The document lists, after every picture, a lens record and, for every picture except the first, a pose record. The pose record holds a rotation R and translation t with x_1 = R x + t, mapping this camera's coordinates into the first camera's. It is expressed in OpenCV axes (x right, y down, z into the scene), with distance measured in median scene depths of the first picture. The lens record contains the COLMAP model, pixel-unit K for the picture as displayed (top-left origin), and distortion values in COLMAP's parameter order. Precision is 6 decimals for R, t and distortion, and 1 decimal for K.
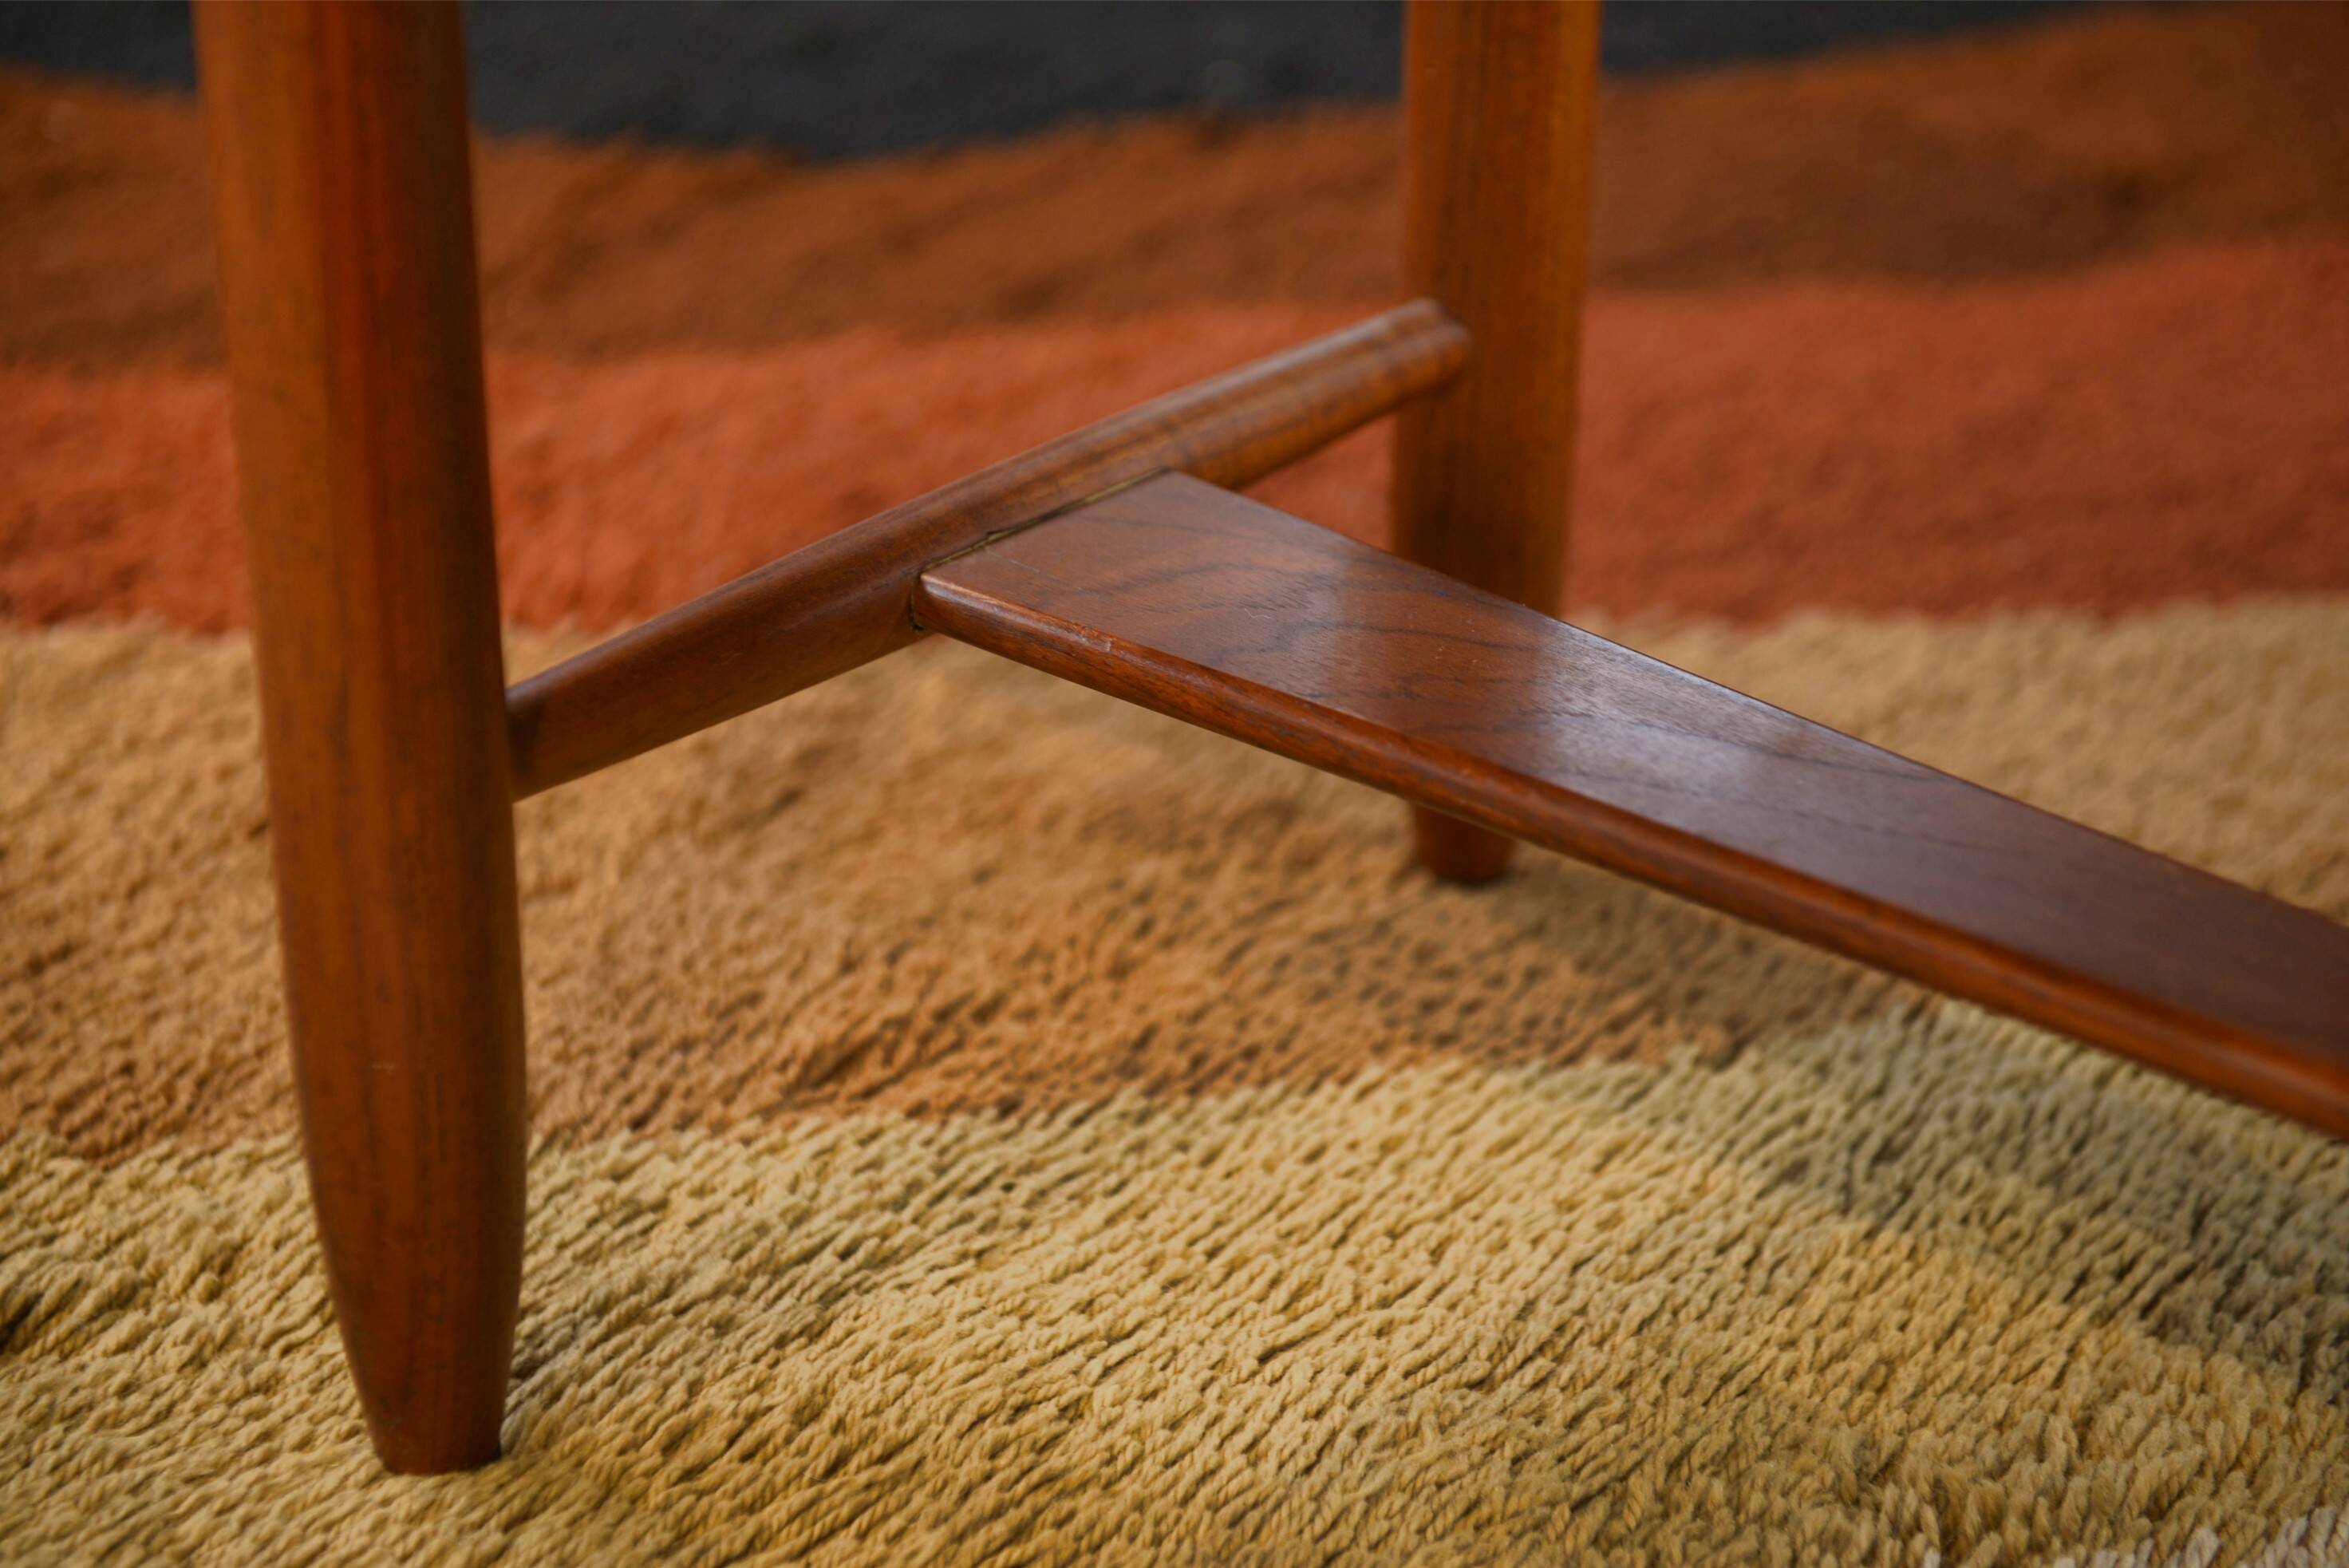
lens RADIAL K [[4483.1, 0, 1119.9], [0, 4483.1, 780.8], [0, 0, 1]] dist [0.105131, -0.072138]
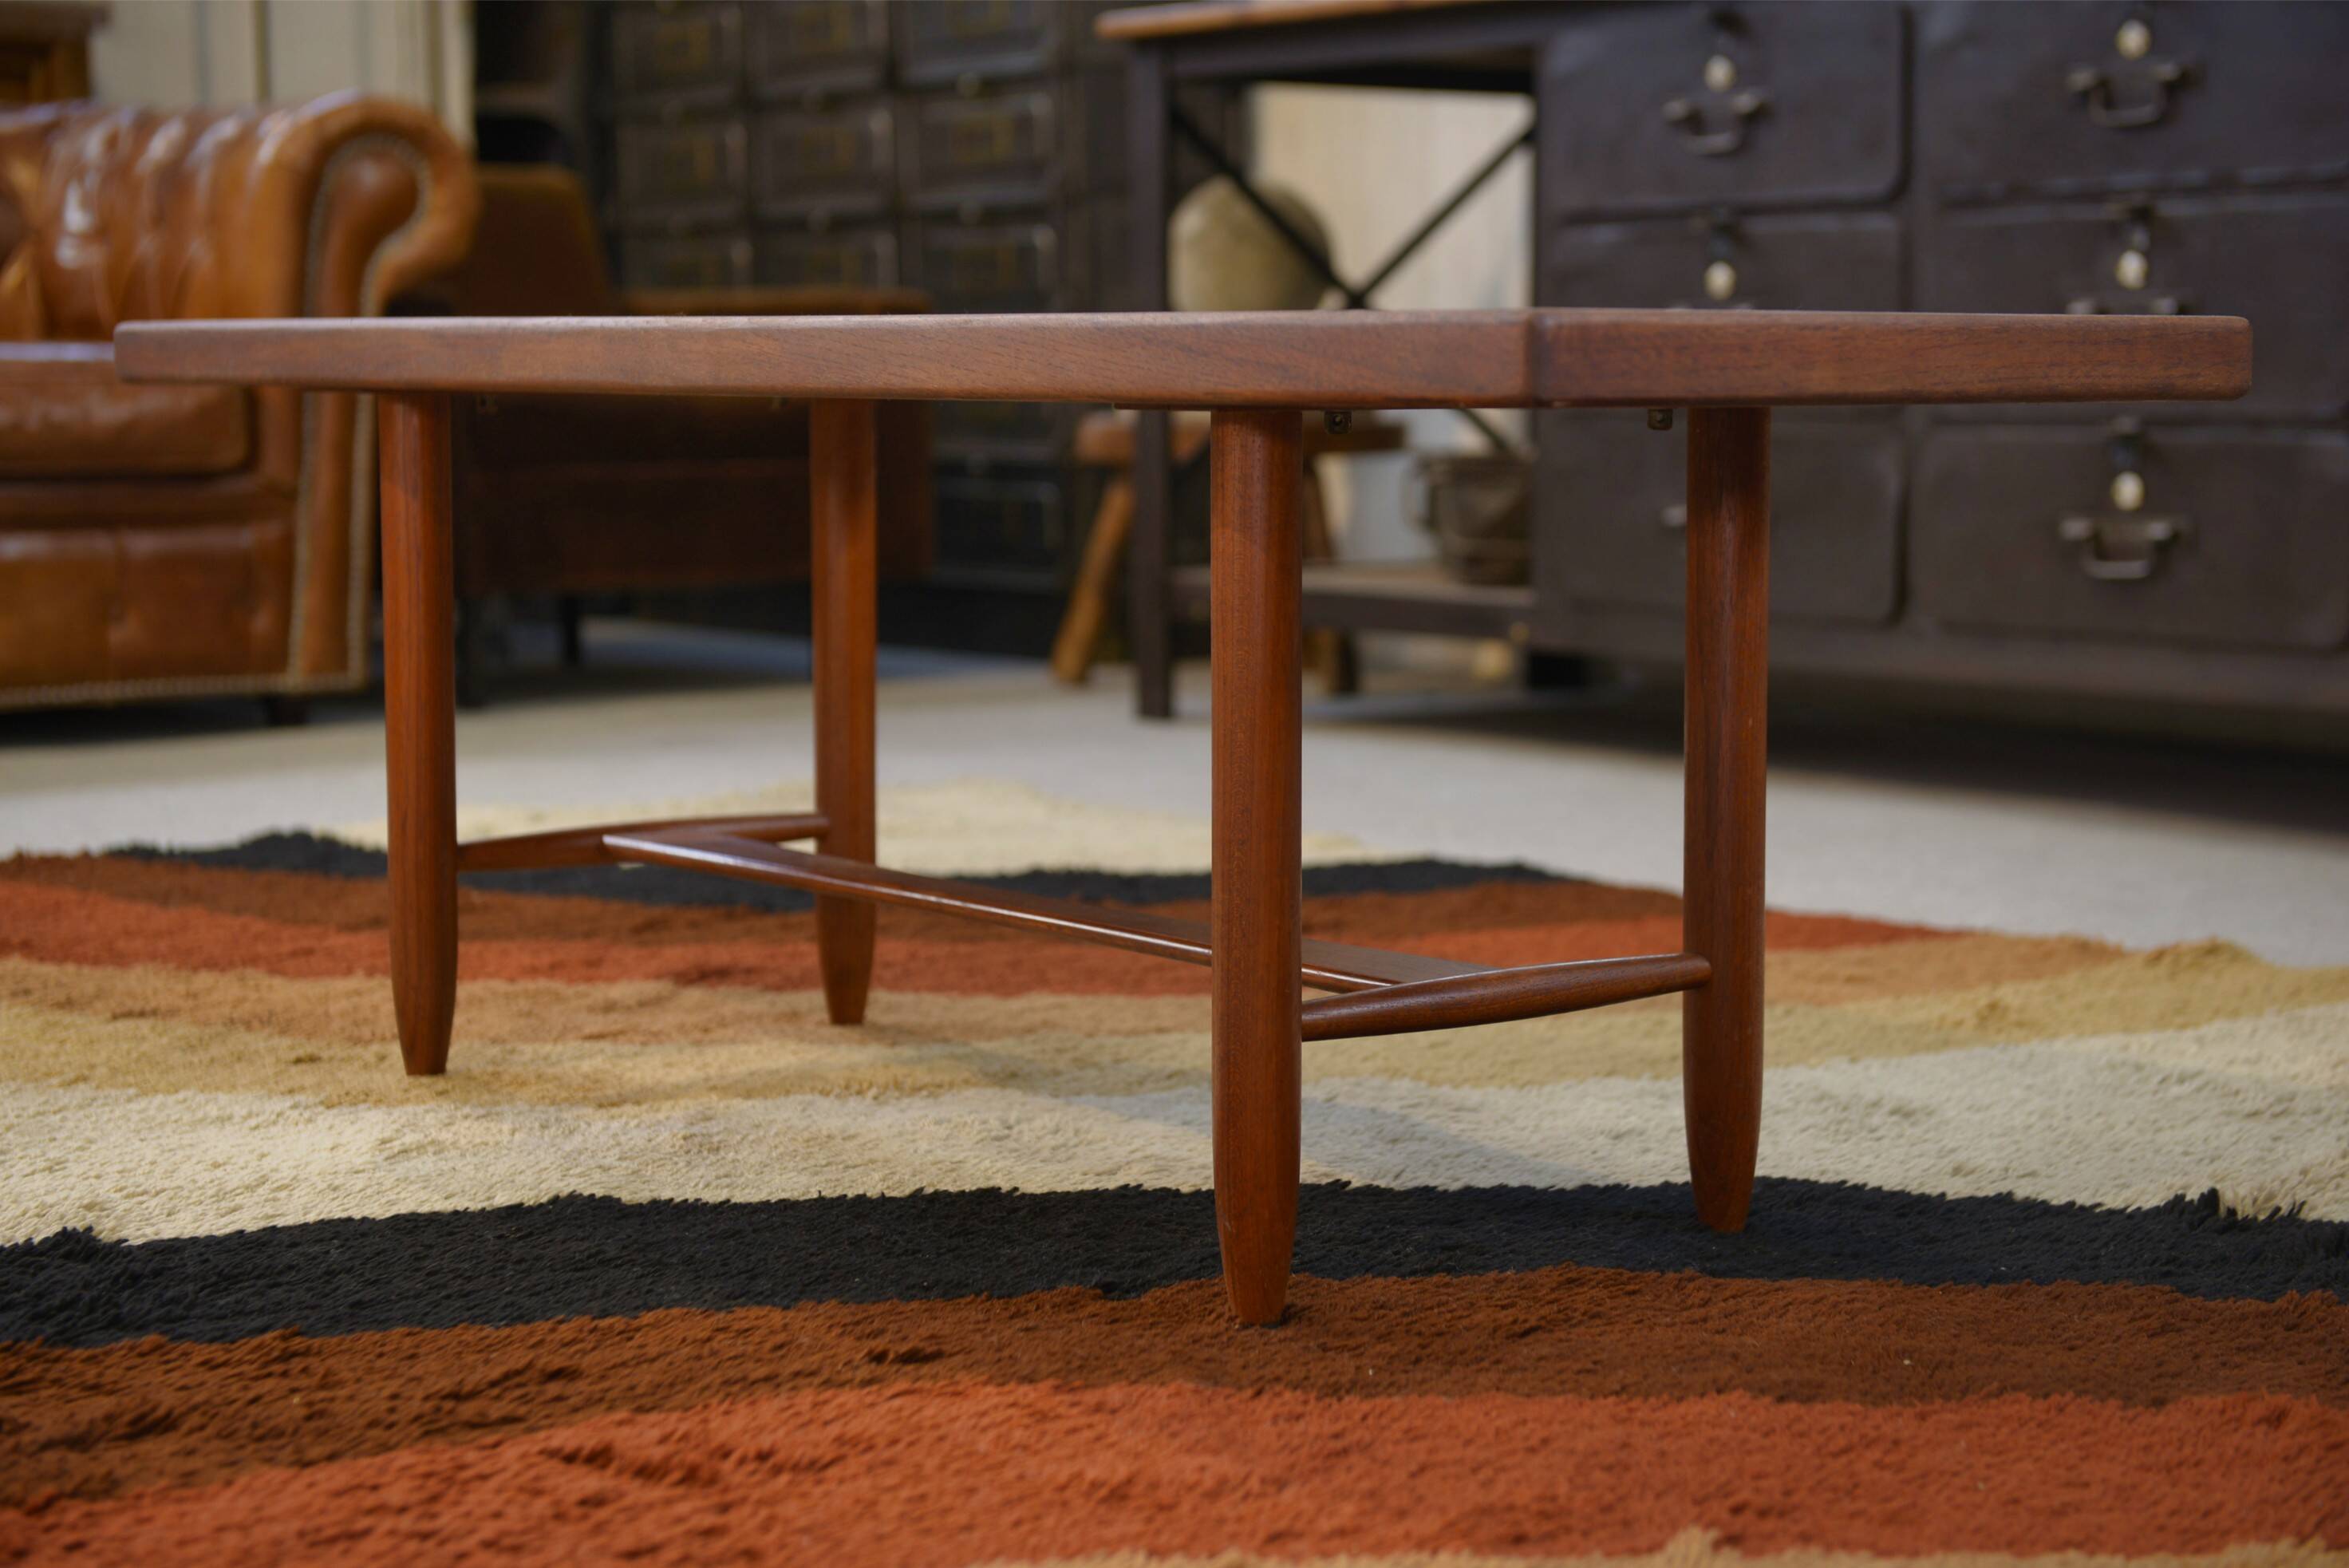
lens RADIAL K [[3944.6, 0, 1162.5], [0, 3944.6, 778.4], [0, 0, 1]] dist [0.092590, 0.093878]
pose [[0.986814, 0.013392, -0.161303, 0.712369], [-0.069723, 0.934540, -0.348962, 0.772510], [0.146070, 0.355607, 0.923151, -1.413315]]
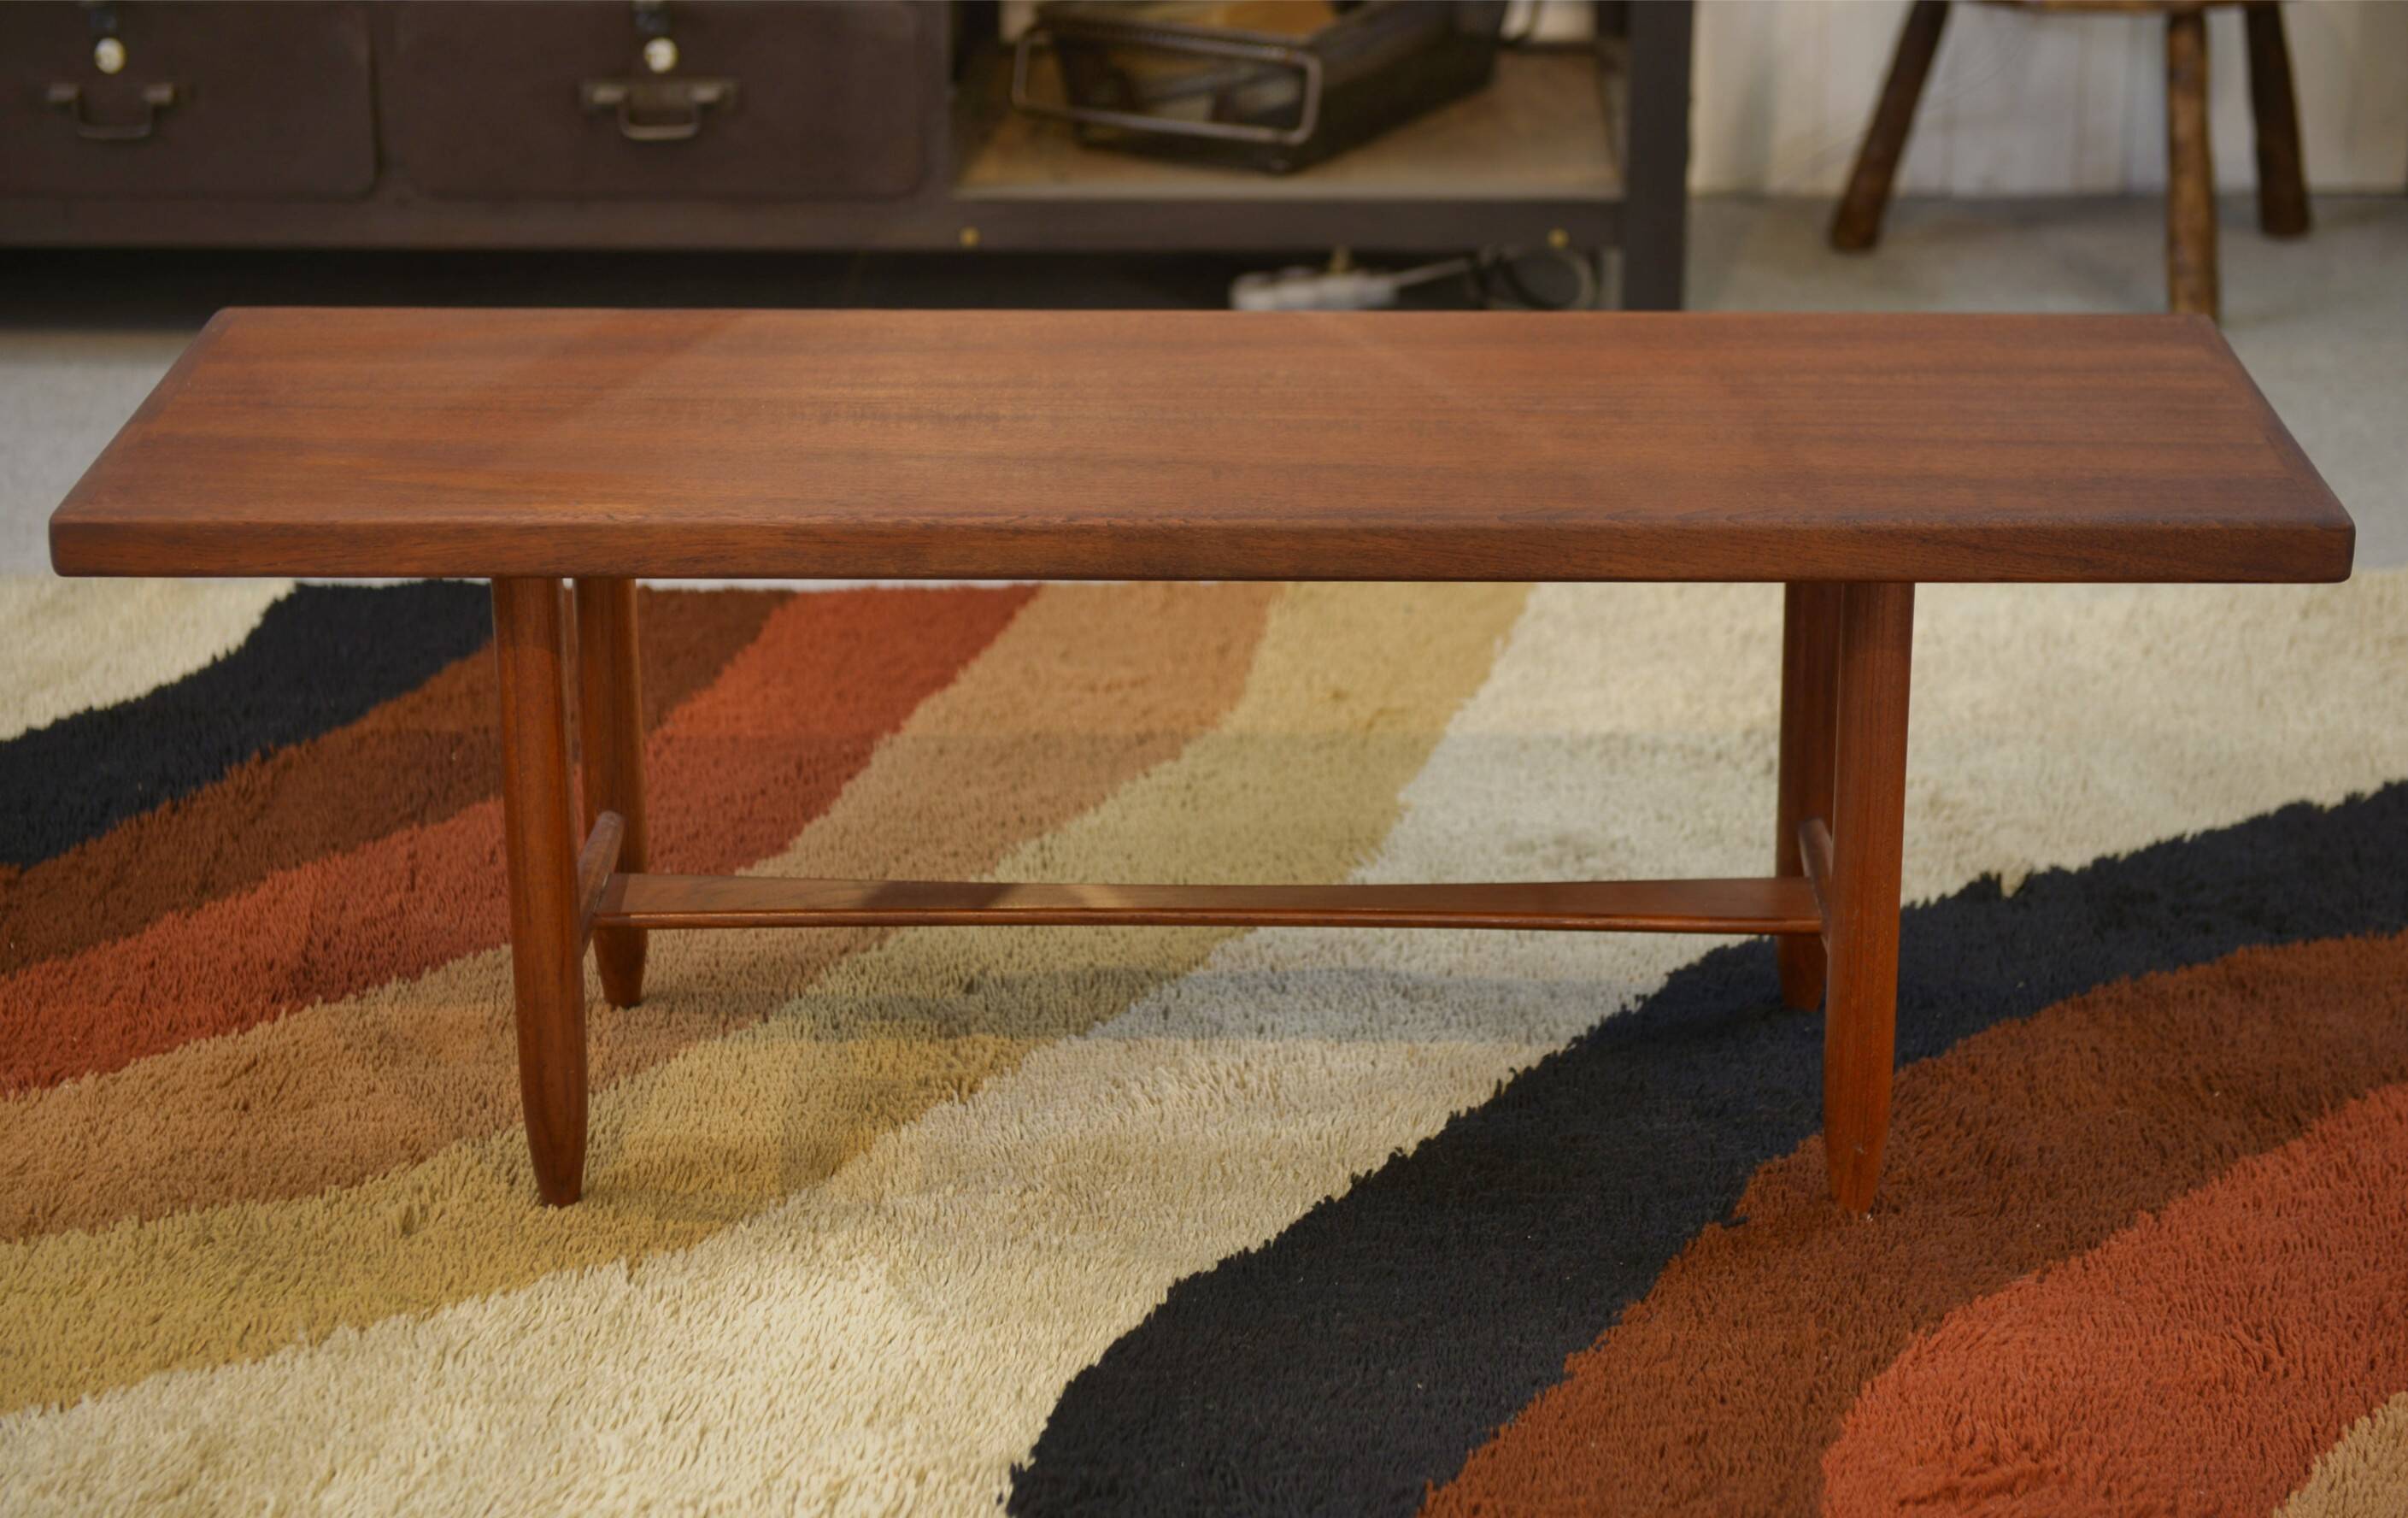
lens RADIAL K [[4865.9, 0, 1204.0], [0, 4865.9, 759.0], [0, 0, 1]] dist [0.105713, -0.181949]
pose [[0.755169, -0.231658, 0.613233, -1.600437], [0.300633, 0.953688, -0.009946, 0.013110], [-0.582529, 0.191869, 0.789840, -1.802020]]
